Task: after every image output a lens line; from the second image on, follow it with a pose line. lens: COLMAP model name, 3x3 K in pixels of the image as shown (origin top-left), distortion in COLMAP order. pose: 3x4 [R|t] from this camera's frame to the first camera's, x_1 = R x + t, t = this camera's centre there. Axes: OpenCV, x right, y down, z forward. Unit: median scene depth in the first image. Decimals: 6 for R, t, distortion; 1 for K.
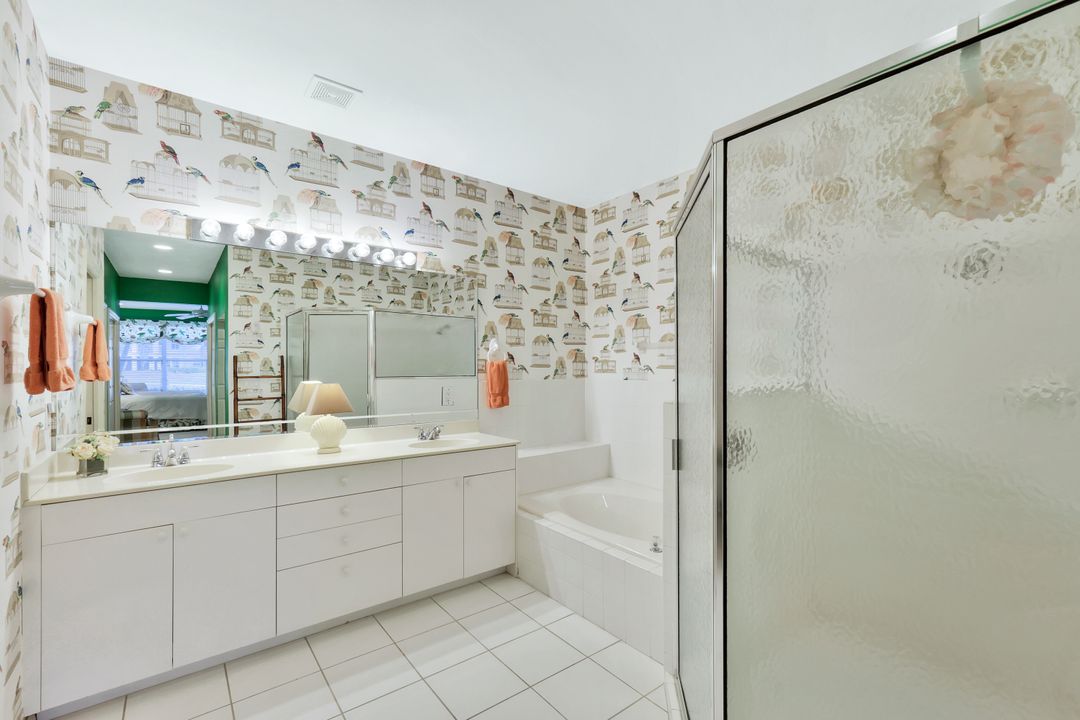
lens RADIAL K [[465.4, 0, 543.7], [0, 465.4, 368.6], [0, 0, 1]] dist [-0.000728, -0.000073]
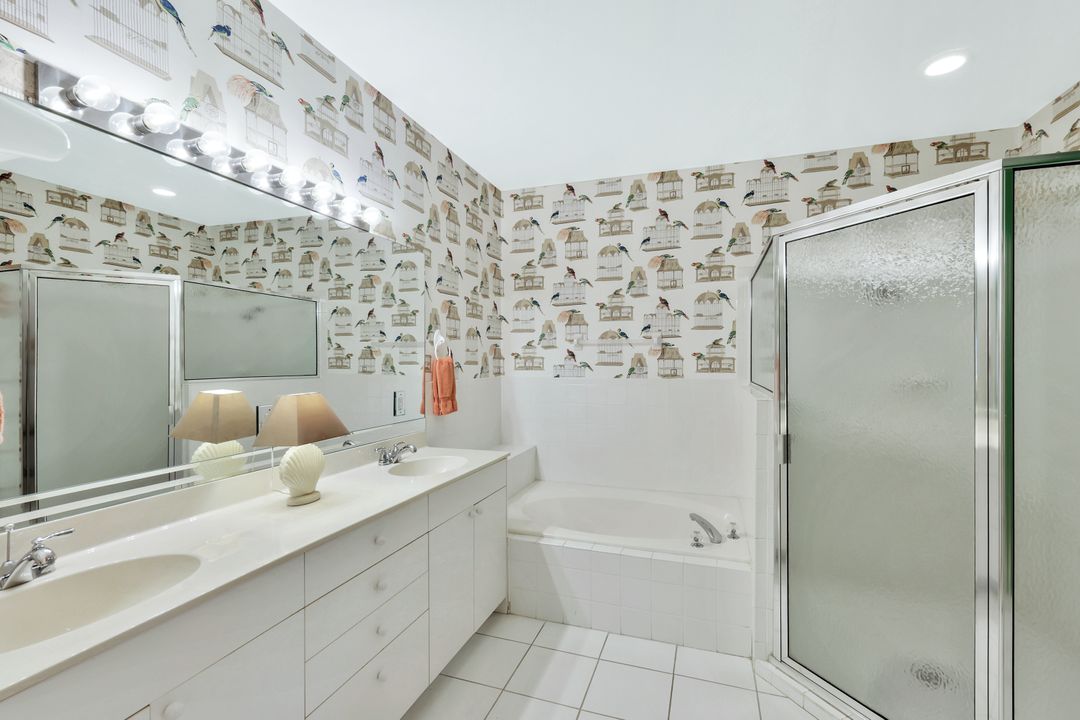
lens RADIAL K [[468.2, 0, 543.5], [0, 468.2, 361.2], [0, 0, 1]] dist [0.001775, 0.000052]
pose [[0.842844, -0.000635, 0.538157, -0.382442], [0.003221, 0.999987, -0.003864, -0.005446], [-0.538148, 0.004990, 0.842835, 0.204320]]
